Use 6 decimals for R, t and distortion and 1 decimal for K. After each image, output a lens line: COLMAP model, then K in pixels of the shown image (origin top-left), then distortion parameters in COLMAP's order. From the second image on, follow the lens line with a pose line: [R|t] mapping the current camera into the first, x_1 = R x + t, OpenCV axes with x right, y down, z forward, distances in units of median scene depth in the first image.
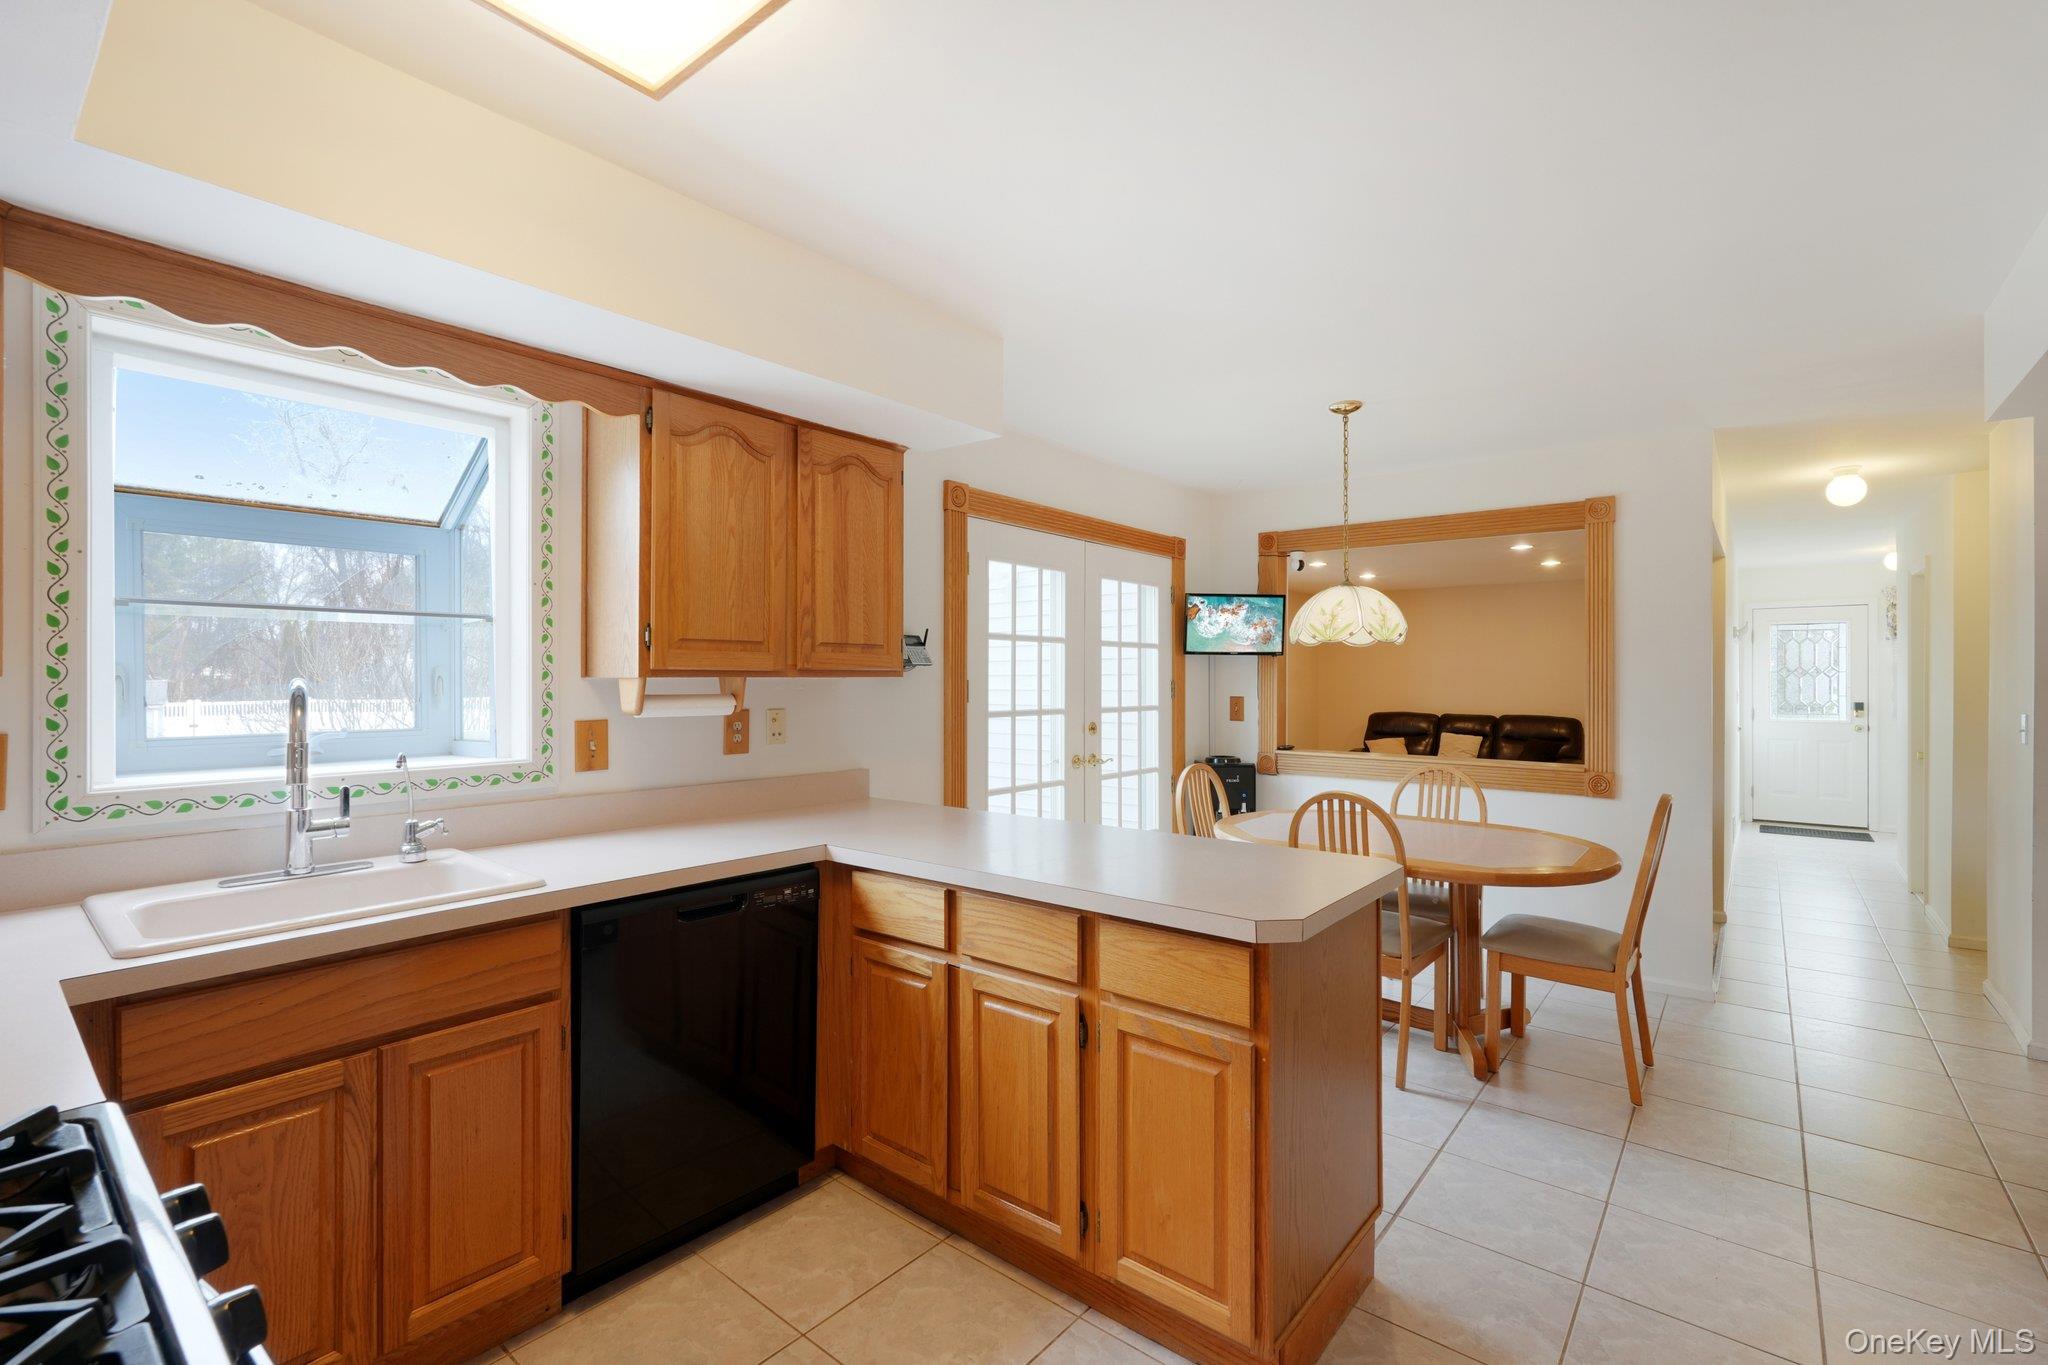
lens RADIAL K [[910.5, 0, 1029.7], [0, 910.5, 675.0], [0, 0, 1]] dist [-0.000536, -0.000214]
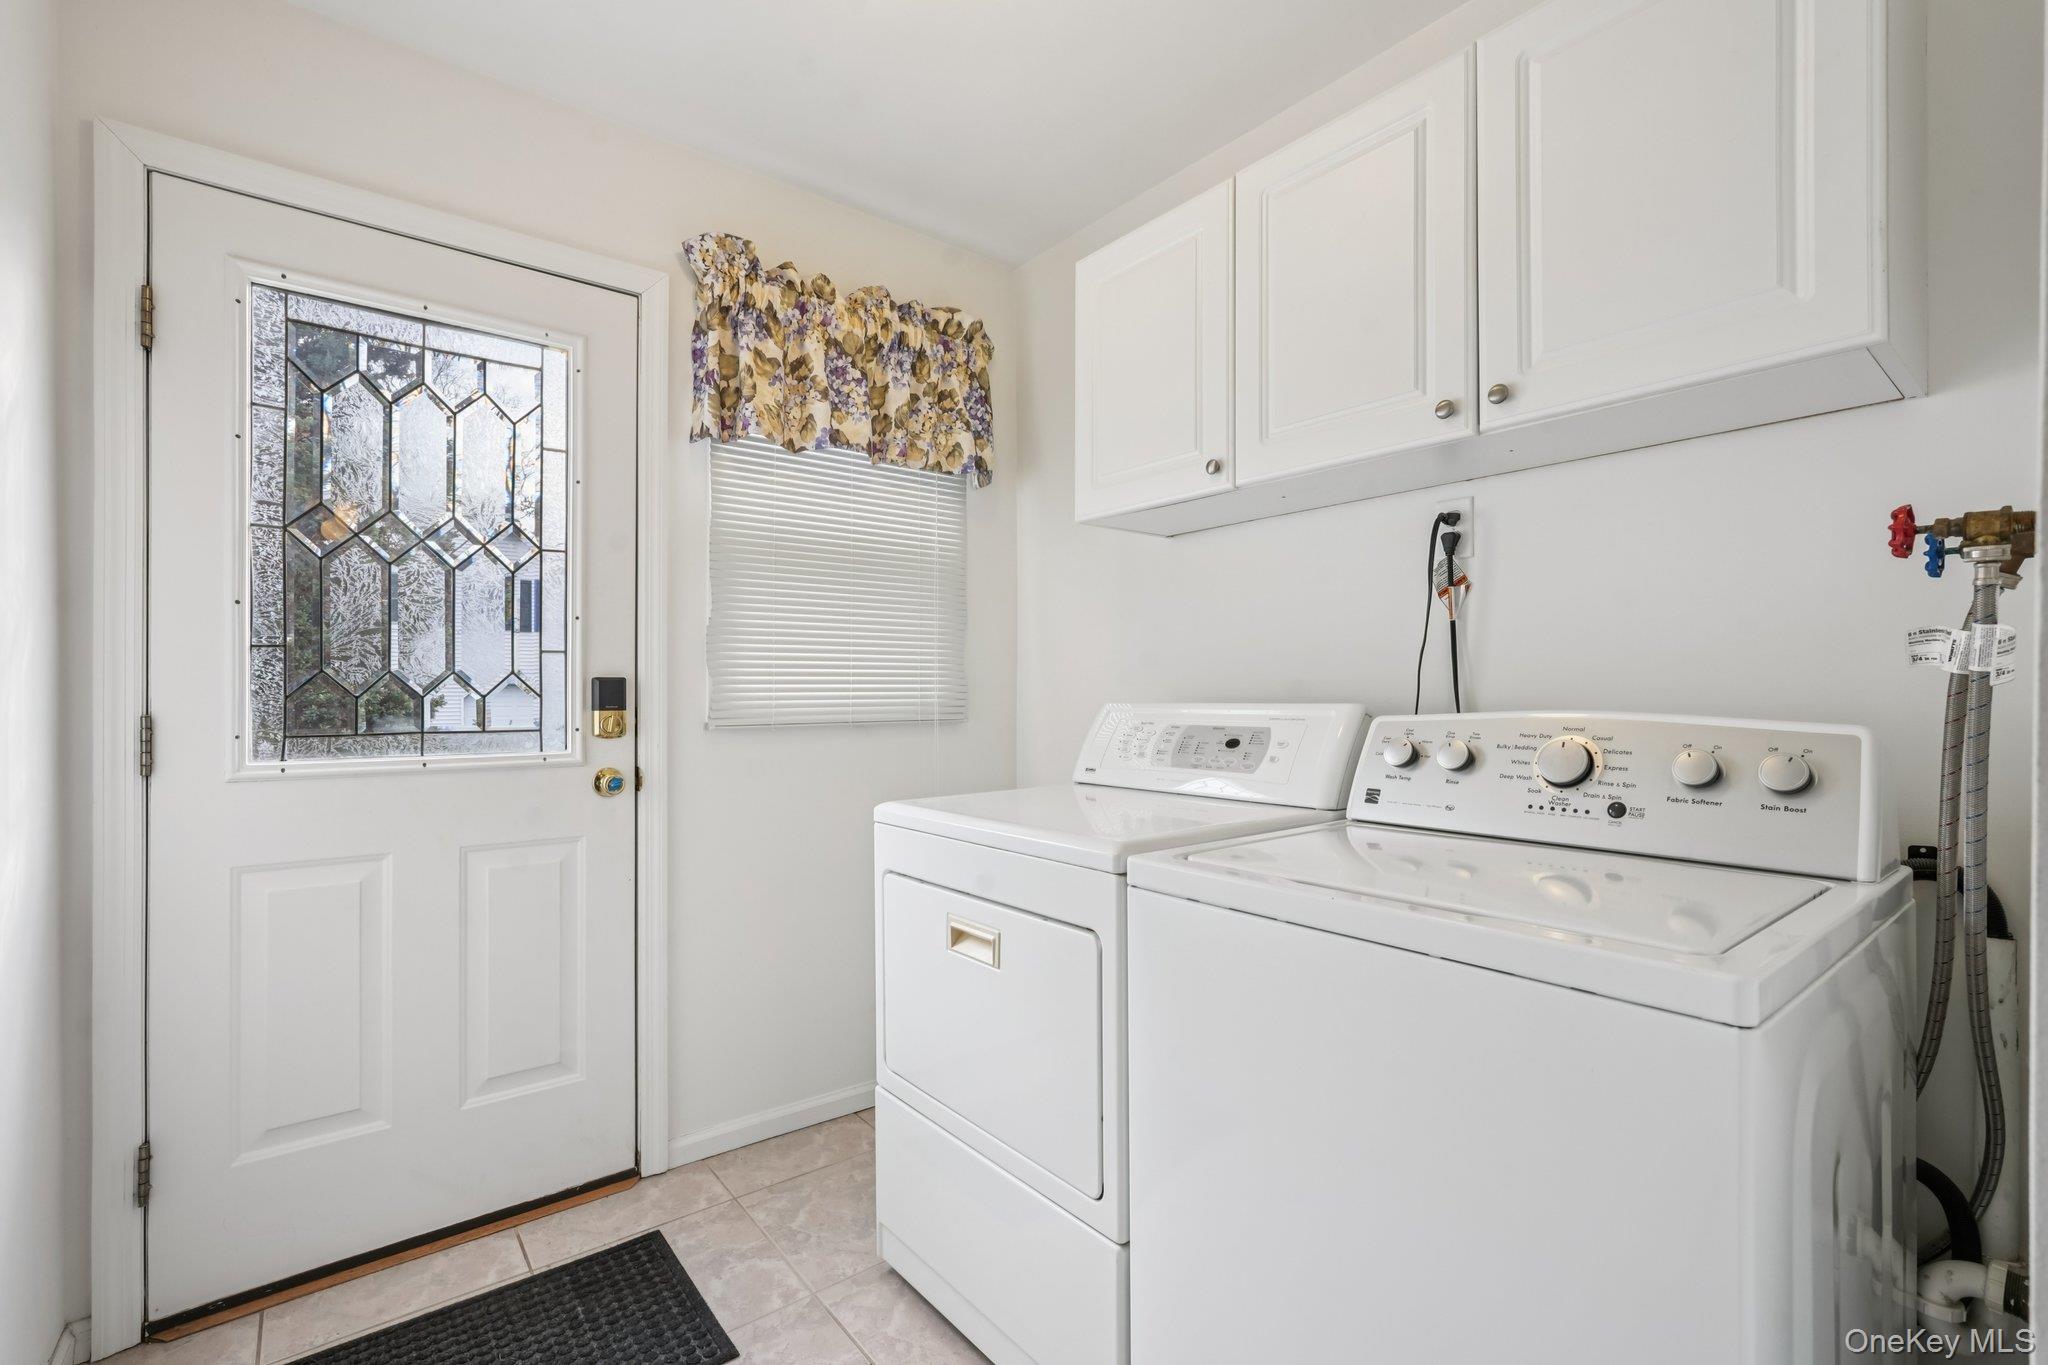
lens RADIAL K [[910.5, 0, 1029.7], [0, 910.5, 675.0], [0, 0, 1]] dist [-0.000536, -0.000214]
pose [[0.210047, 0.006137, 0.977672, 0.690502], [-0.002263, 0.999981, -0.005791, 0.030575], [-0.977689, -0.000996, 0.210057, 0.832845]]
